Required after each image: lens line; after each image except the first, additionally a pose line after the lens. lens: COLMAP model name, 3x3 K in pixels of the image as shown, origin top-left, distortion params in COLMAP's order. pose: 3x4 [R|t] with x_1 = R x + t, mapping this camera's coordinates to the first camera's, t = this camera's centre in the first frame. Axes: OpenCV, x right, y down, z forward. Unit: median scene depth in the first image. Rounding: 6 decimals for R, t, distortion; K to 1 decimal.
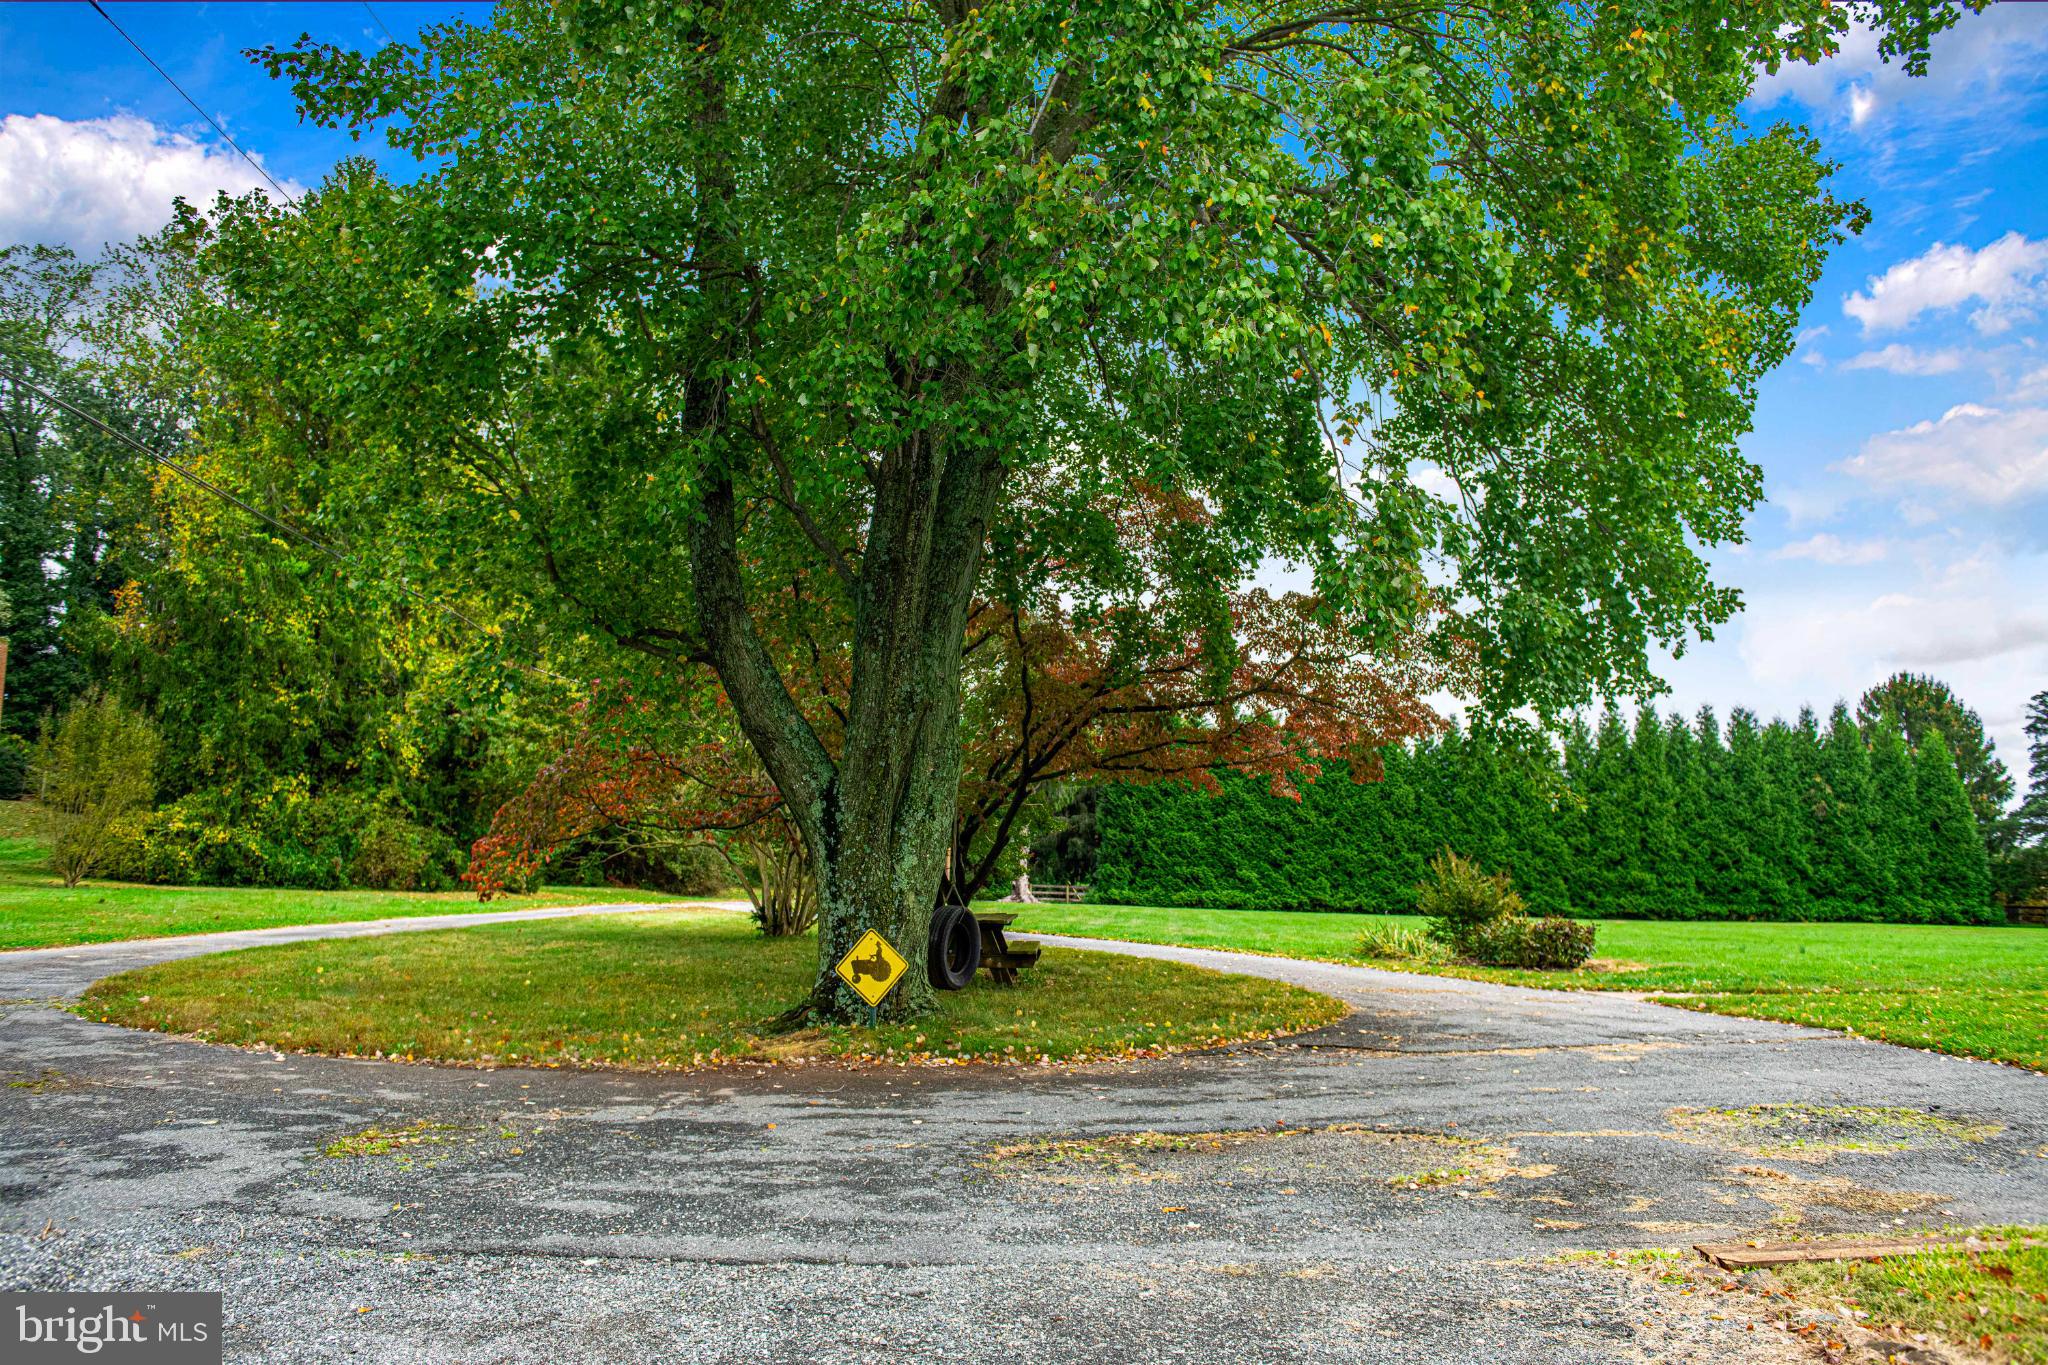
lens RADIAL K [[1580.9, 0, 1023.5], [0, 1580.9, 685.5], [0, 0, 1]] dist [-0.035311, -0.004363]
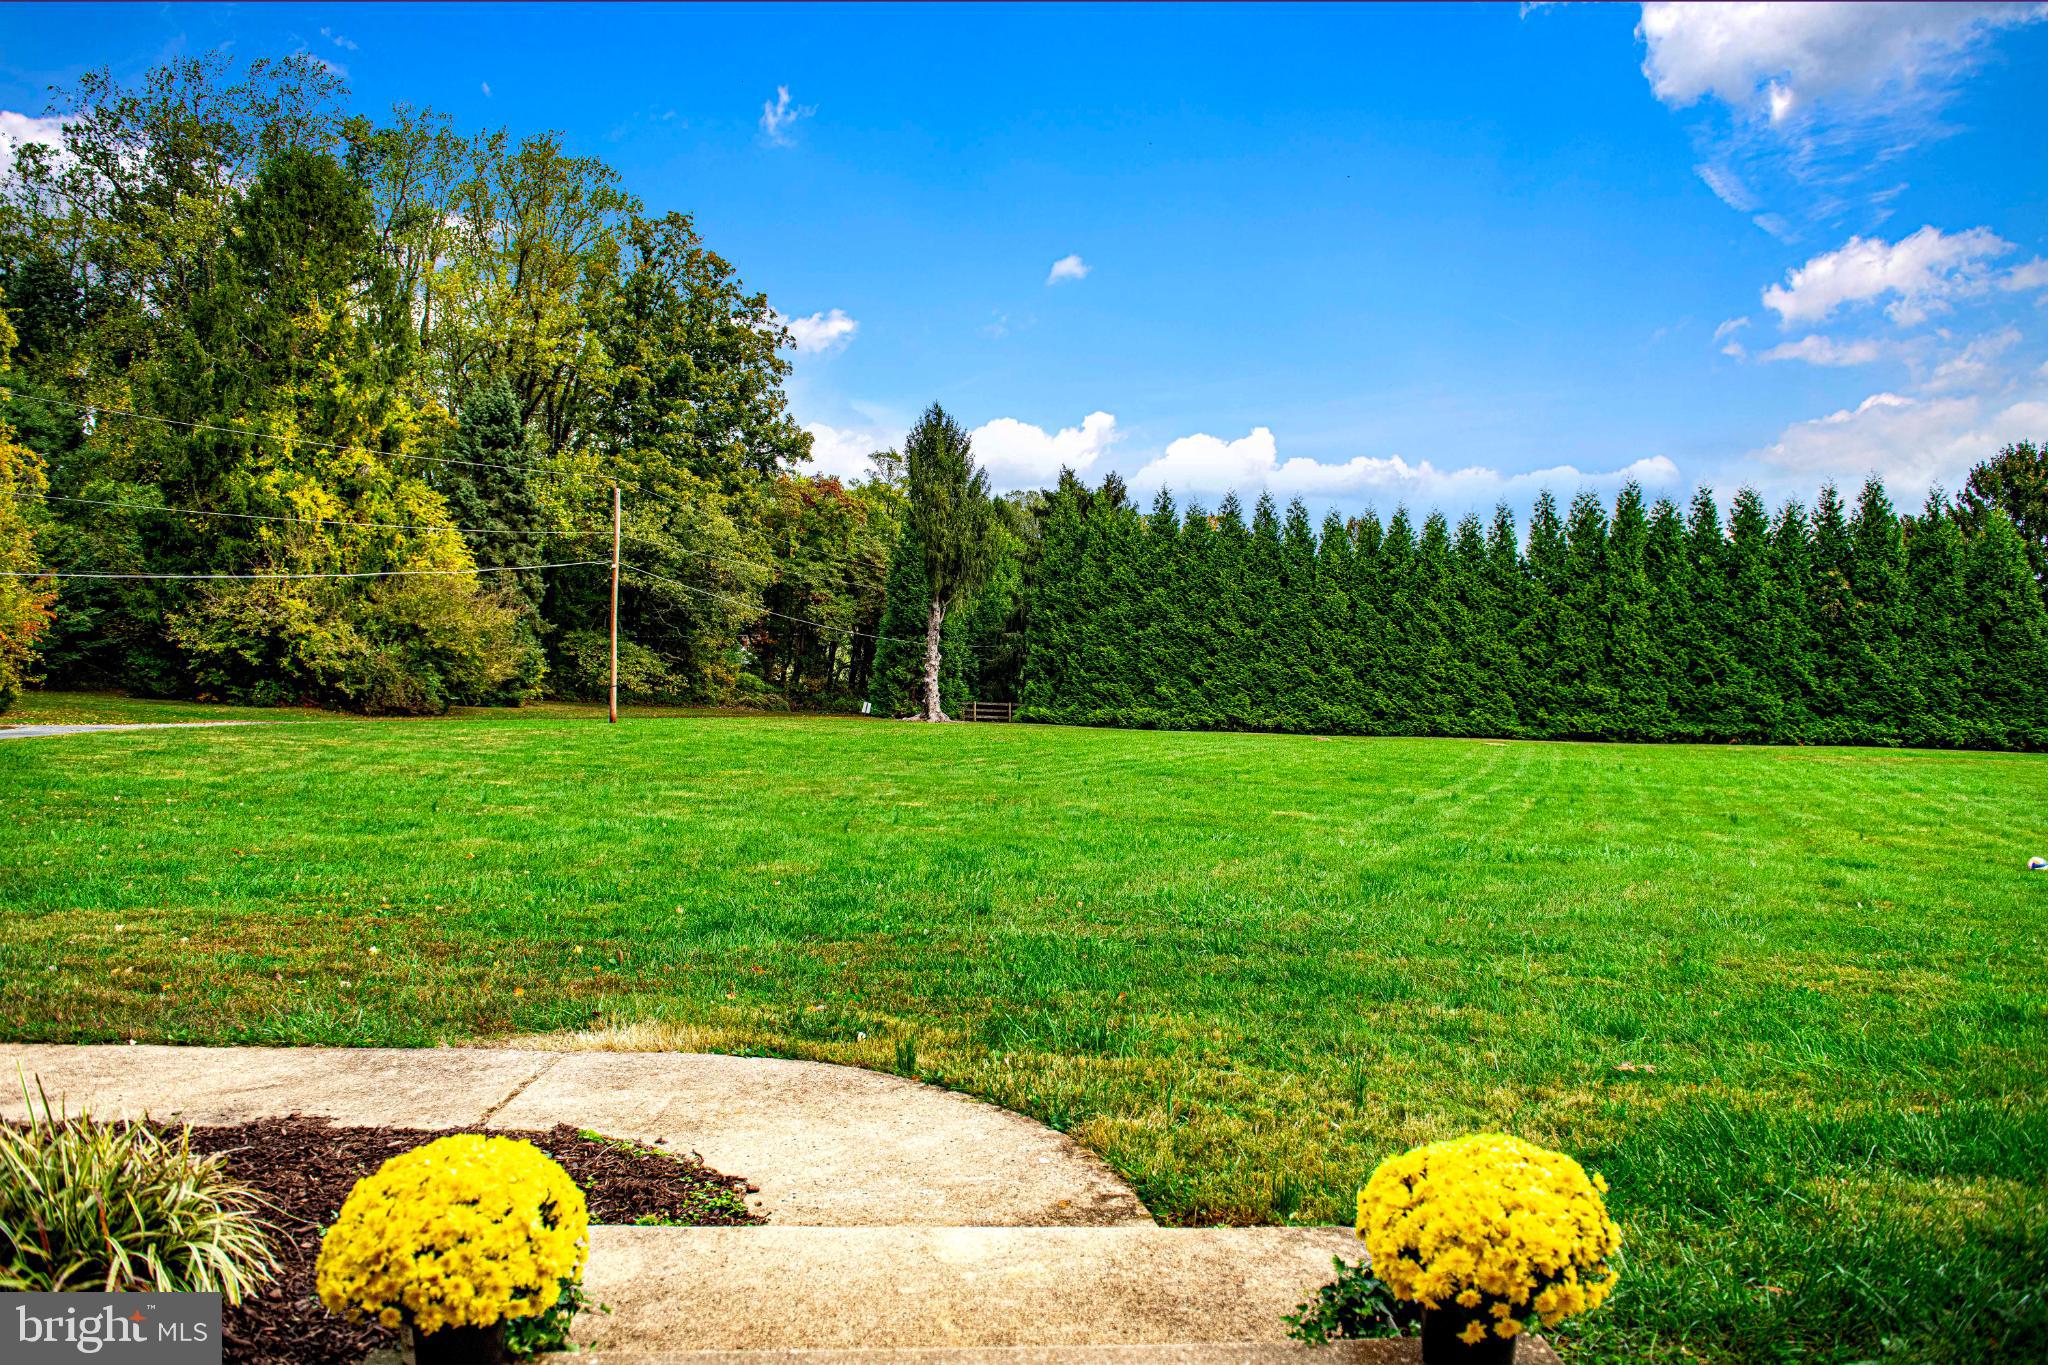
lens RADIAL K [[1436.9, 0, 1024.4], [0, 1436.9, 681.5], [0, 0, 1]] dist [-0.004609, -0.001440]
pose [[0.976470, -0.008217, -0.215498, 0.252352], [0.031867, 0.993802, 0.106502, 0.022498], [0.213287, -0.110863, 0.970679, 0.170784]]
